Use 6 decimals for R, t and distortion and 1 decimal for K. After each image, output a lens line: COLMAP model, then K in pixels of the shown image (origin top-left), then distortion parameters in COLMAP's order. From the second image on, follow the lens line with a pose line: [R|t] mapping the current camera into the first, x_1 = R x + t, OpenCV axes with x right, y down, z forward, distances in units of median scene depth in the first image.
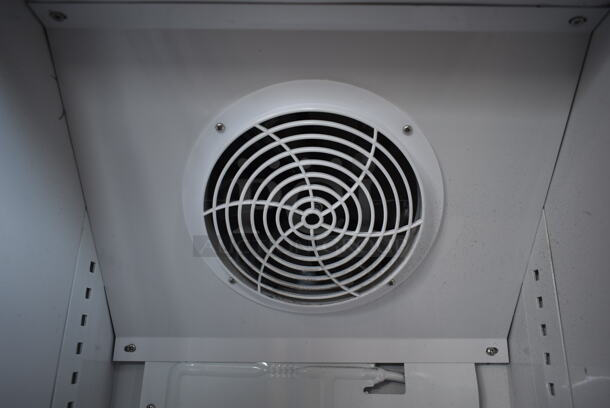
lens RADIAL K [[467.6, 0, 305.0], [0, 467.6, 204.0], [0, 0, 1]] dist [-0.010970, -0.003450]
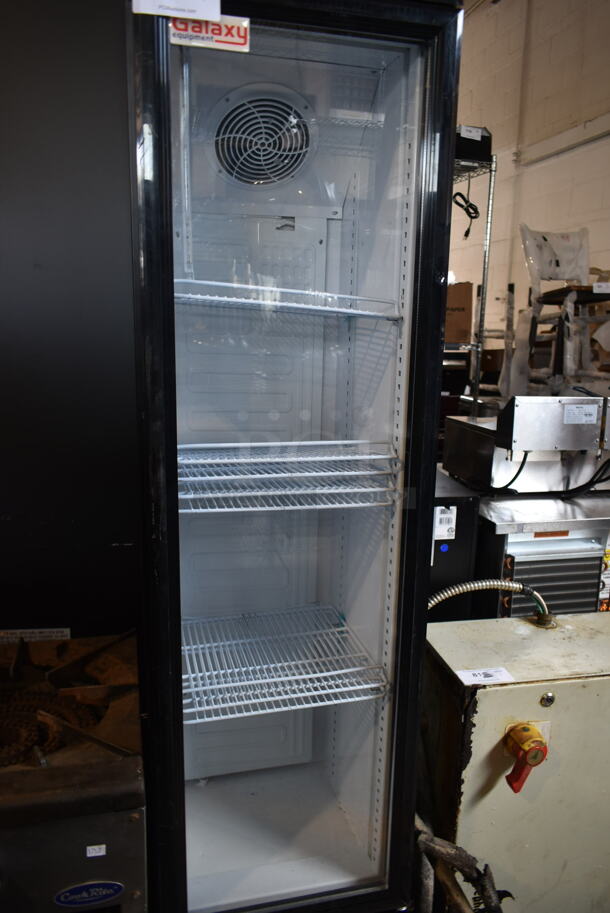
lens RADIAL K [[699.8, 0, 310.6], [0, 699.8, 461.5], [0, 0, 1]] dist [-0.010970, -0.003450]
pose [[0.965061, -0.053373, 0.256533, -0.713081], [-0.086281, 0.859705, 0.503450, -0.372847], [-0.247414, -0.507994, 0.825063, -2.653283]]
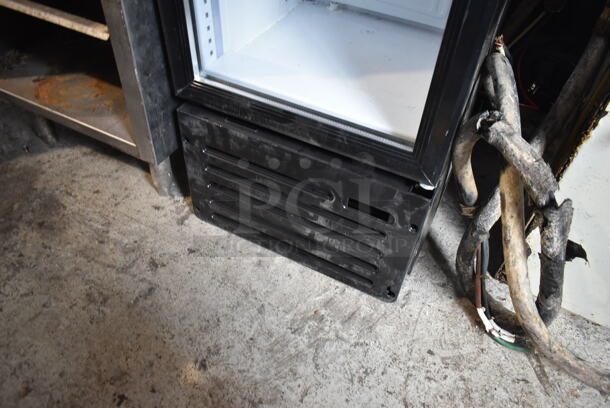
lens RADIAL K [[467.6, 0, 305.0], [0, 467.6, 204.0], [0, 0, 1]] dist [-0.010970, -0.003450]
pose [[0.896397, 0.333202, -0.292318, 0.682985], [0.115724, 0.460685, 0.879987, 1.729049], [0.427880, -0.822646, 0.374397, -1.933550]]
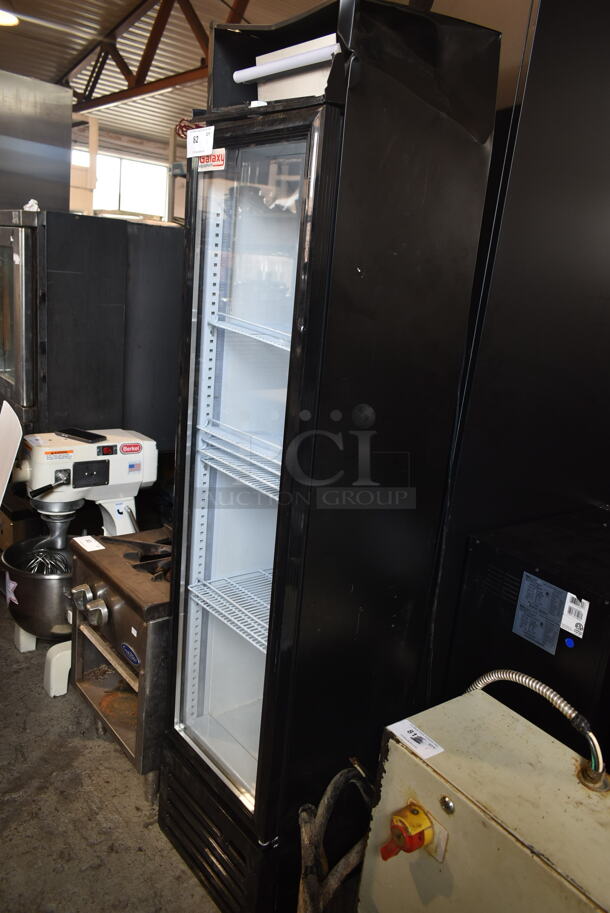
lens RADIAL K [[702.6, 0, 301.8], [0, 702.6, 456.0], [0, 0, 1]] dist [-0.010813, -0.003234]
pose [[0.637440, 0.233997, -0.734109, 3.331728], [0.172159, 0.885427, 0.431718, -0.556597], [0.751020, -0.401578, 0.524122, -2.093633]]
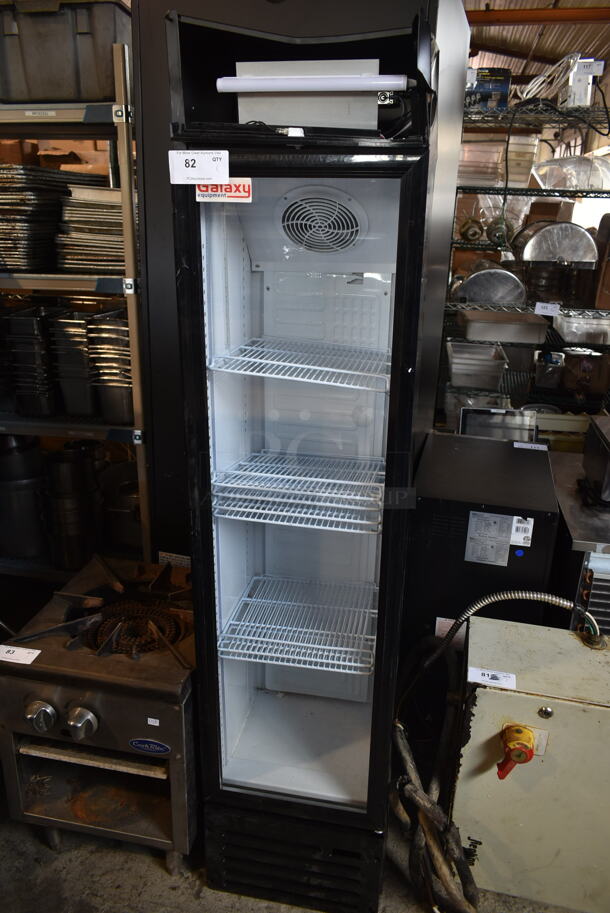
lens RADIAL K [[702.6, 0, 301.8], [0, 702.6, 456.0], [0, 0, 1]] dist [-0.010813, -0.003234]
pose [[0.983250, 0.056878, -0.173157, 0.709685], [0.064053, 0.781620, 0.620458, -1.501049], [0.170633, -0.621156, 0.764885, -3.075352]]
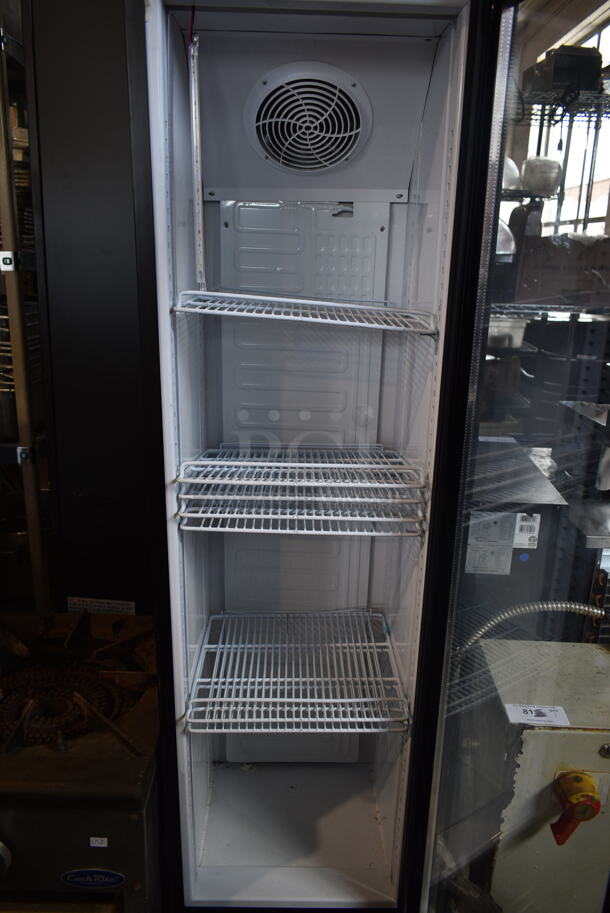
lens RADIAL K [[694.6, 0, 305.0], [0, 694.6, 456.5], [0, 0, 1]] dist [-0.005350, -0.001864]
pose [[0.999705, -0.002938, 0.024093, -0.075377], [-0.011706, 0.811200, 0.584652, -0.581882], [-0.021262, -0.584762, 0.810927, -2.341469]]
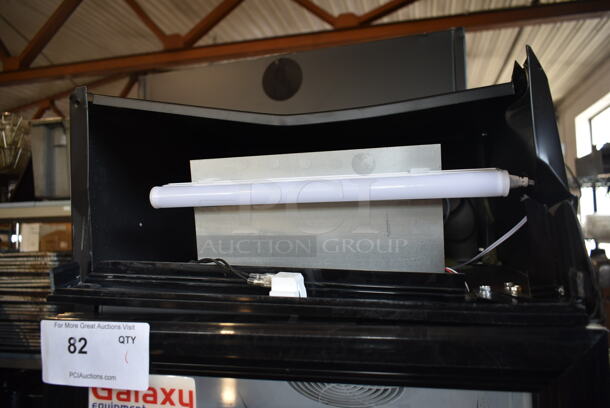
lens RADIAL K [[467.6, 0, 305.0], [0, 467.6, 204.0], [0, 0, 1]] dist [-0.010970, -0.003450]
pose [[0.973574, -0.058236, -0.220821, 0.306968], [0.115095, 0.960281, 0.254192, -1.083508], [0.197247, -0.272890, 0.941608, -0.531563]]
